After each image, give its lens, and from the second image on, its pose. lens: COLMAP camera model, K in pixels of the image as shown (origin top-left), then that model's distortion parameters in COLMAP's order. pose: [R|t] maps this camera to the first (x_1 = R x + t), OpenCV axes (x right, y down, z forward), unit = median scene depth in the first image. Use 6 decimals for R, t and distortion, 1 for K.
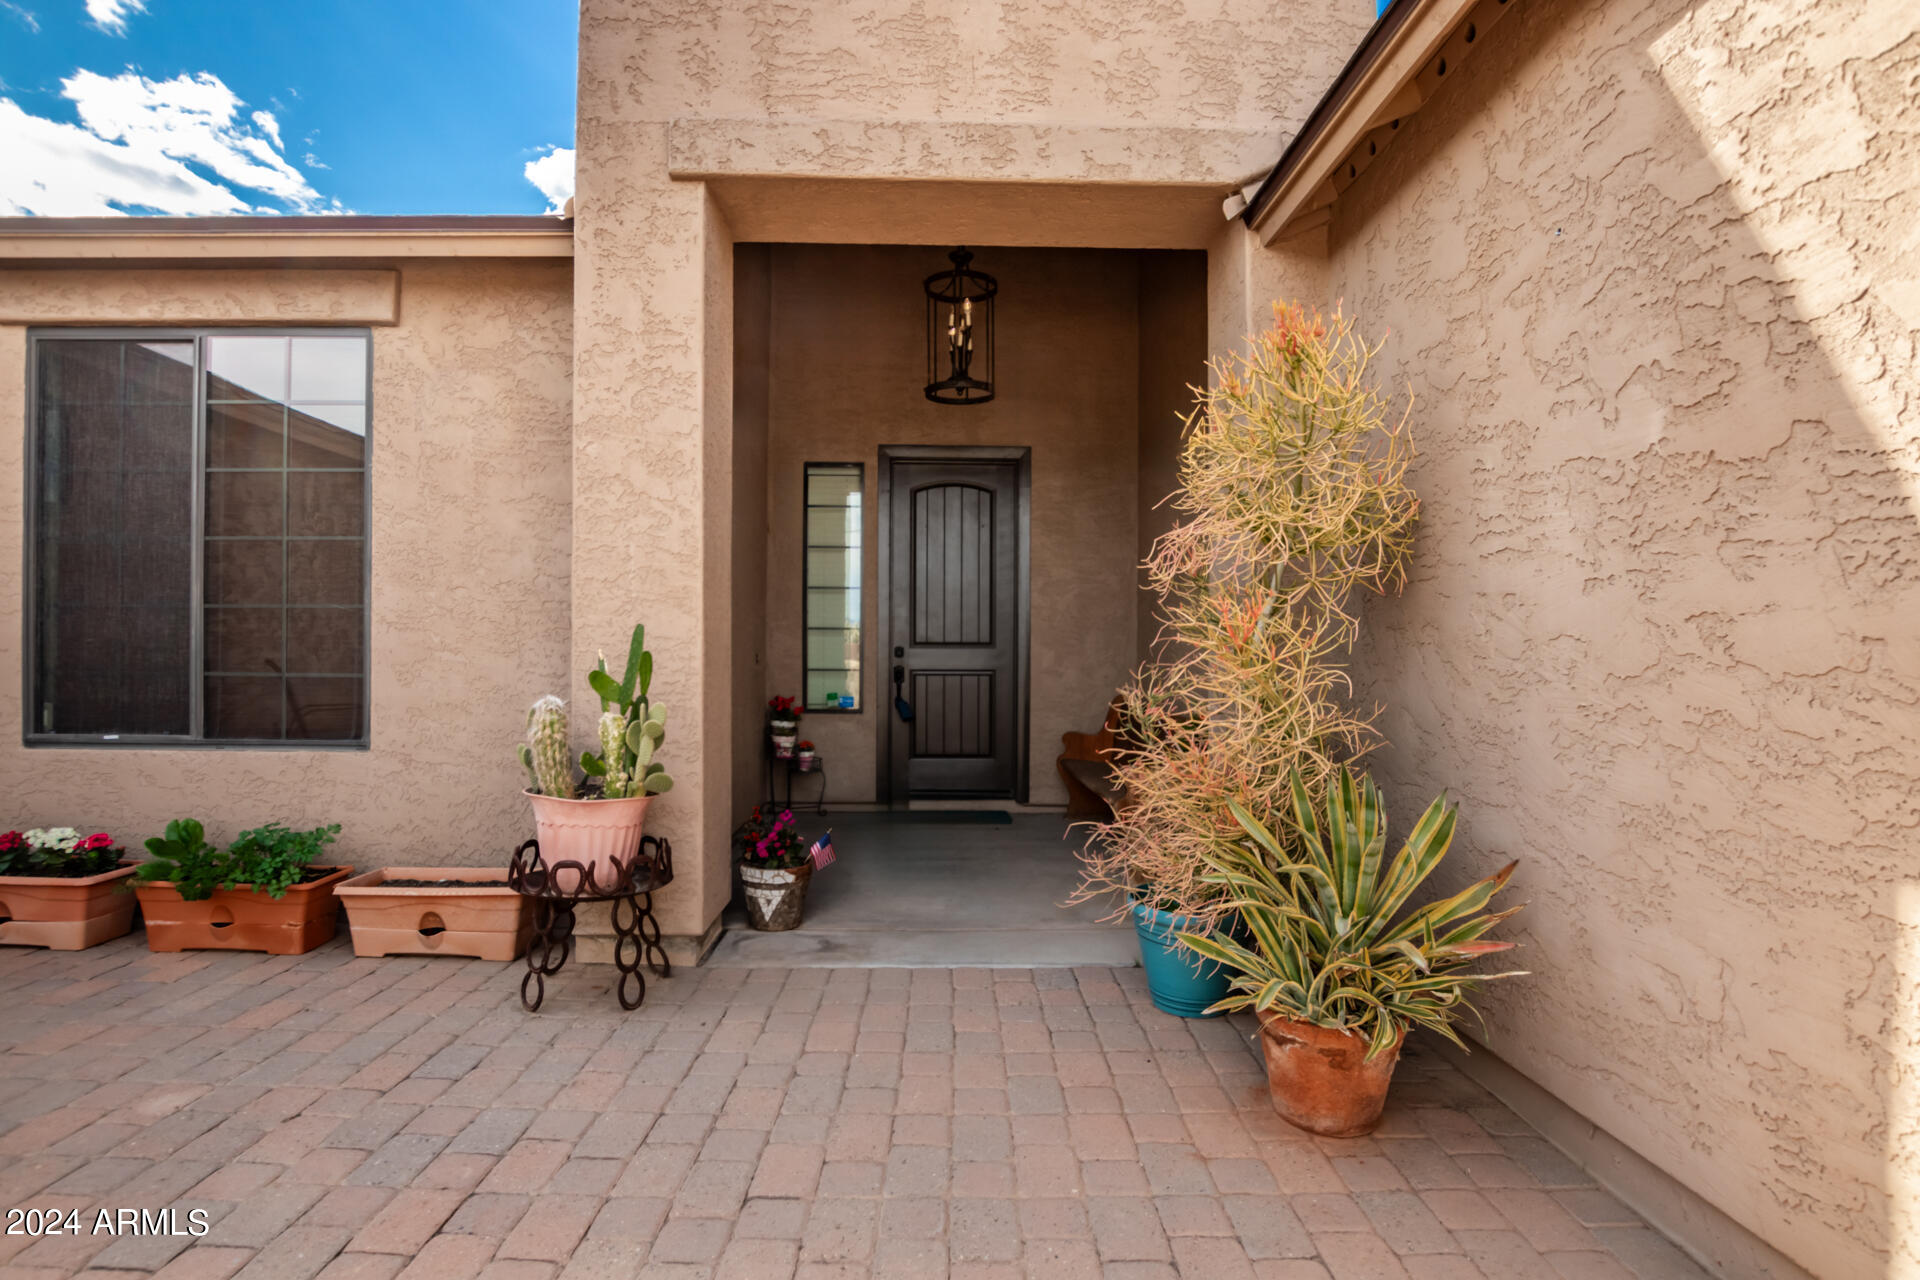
lens RADIAL K [[948.9, 0, 957.6], [0, 948.9, 659.5], [0, 0, 1]] dist [-0.036661, 0.006944]
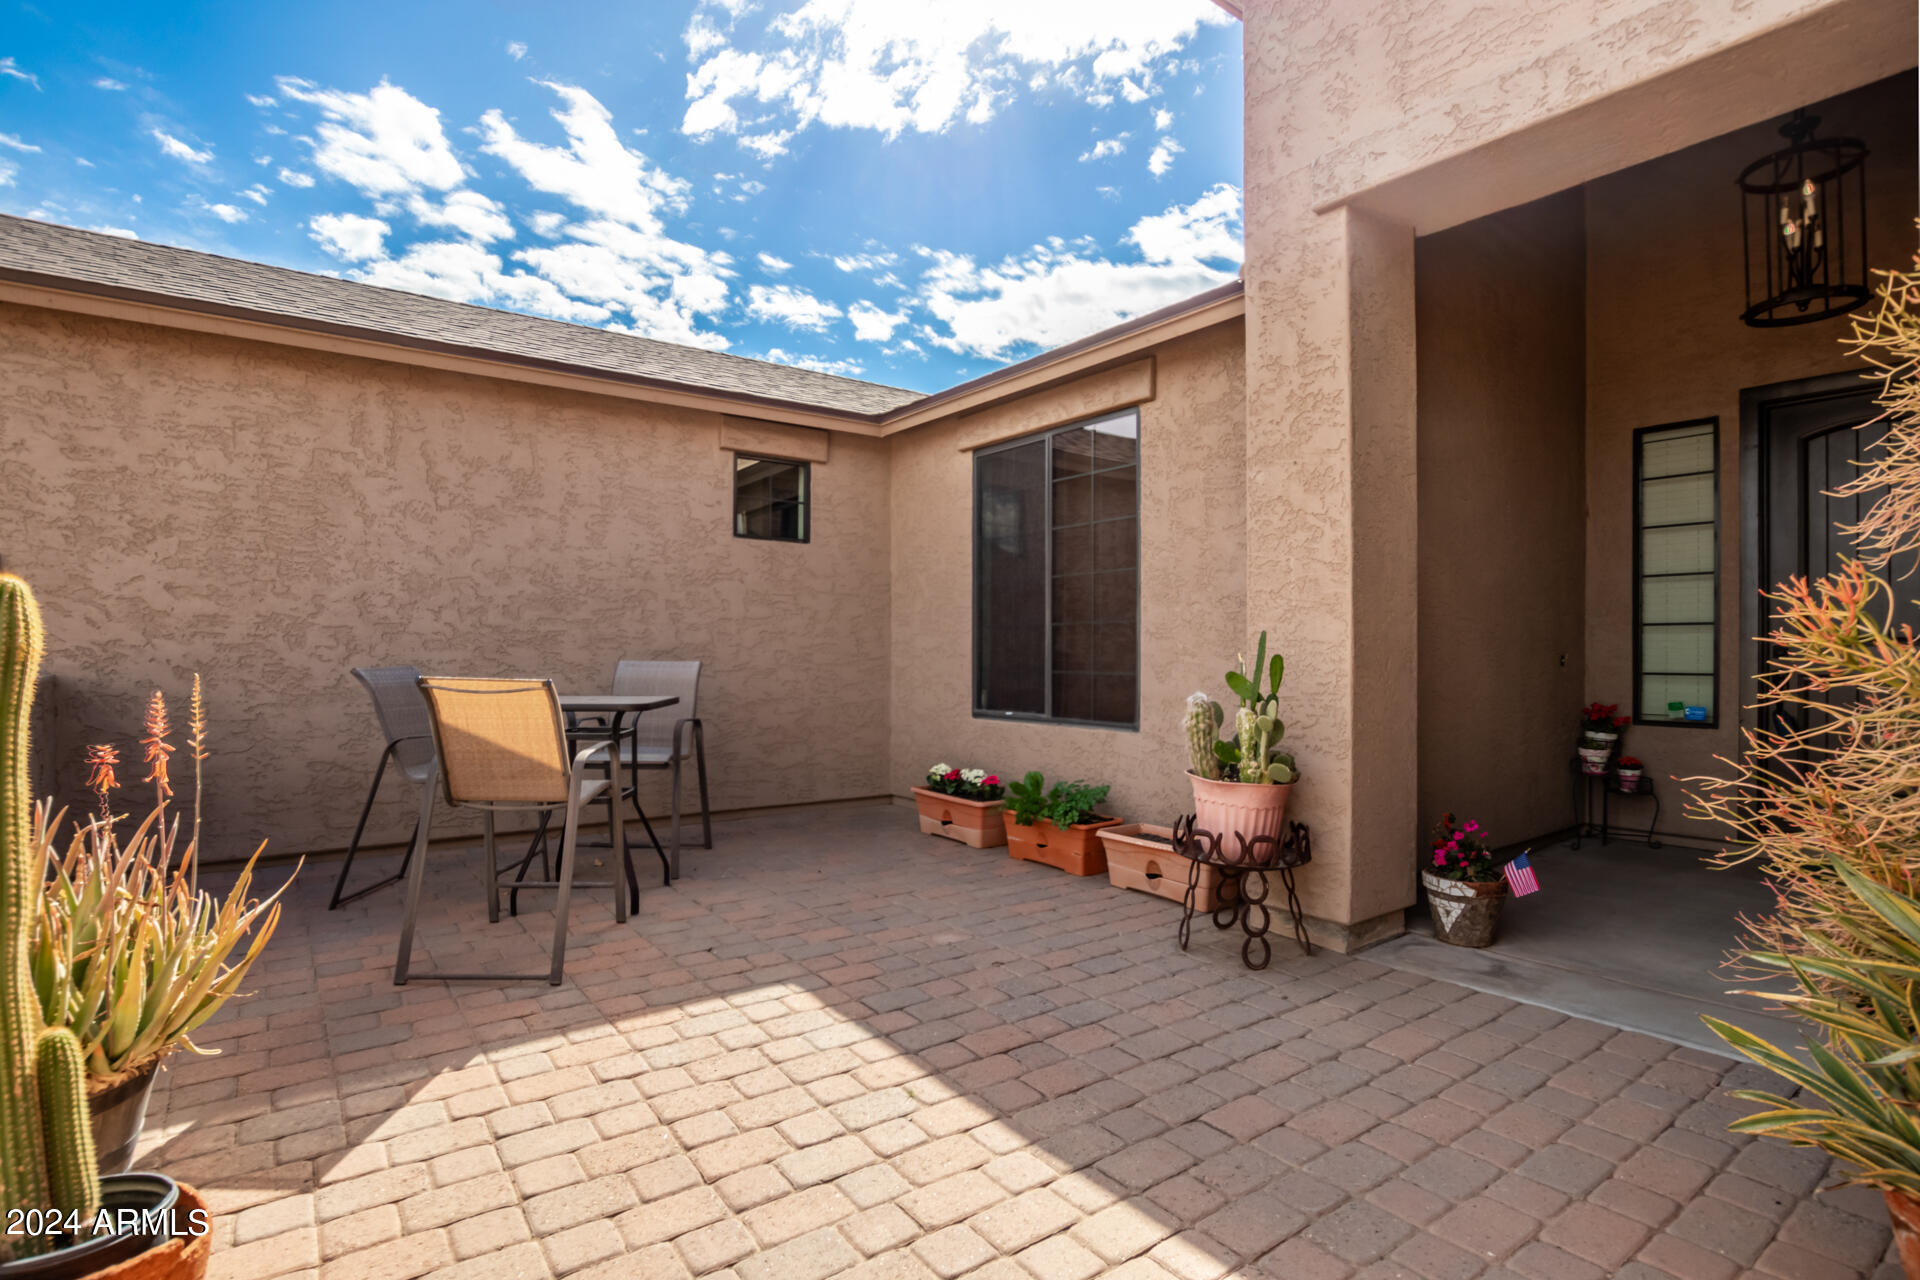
lens RADIAL K [[956.4, 0, 964.6], [0, 956.4, 660.7], [0, 0, 1]] dist [-0.028116, 0.000846]
pose [[0.578787, -0.001353, -0.815478, 0.342731], [0.000982, 0.999999, -0.000962, -0.000792], [0.815478, -0.000244, 0.578788, 0.041684]]
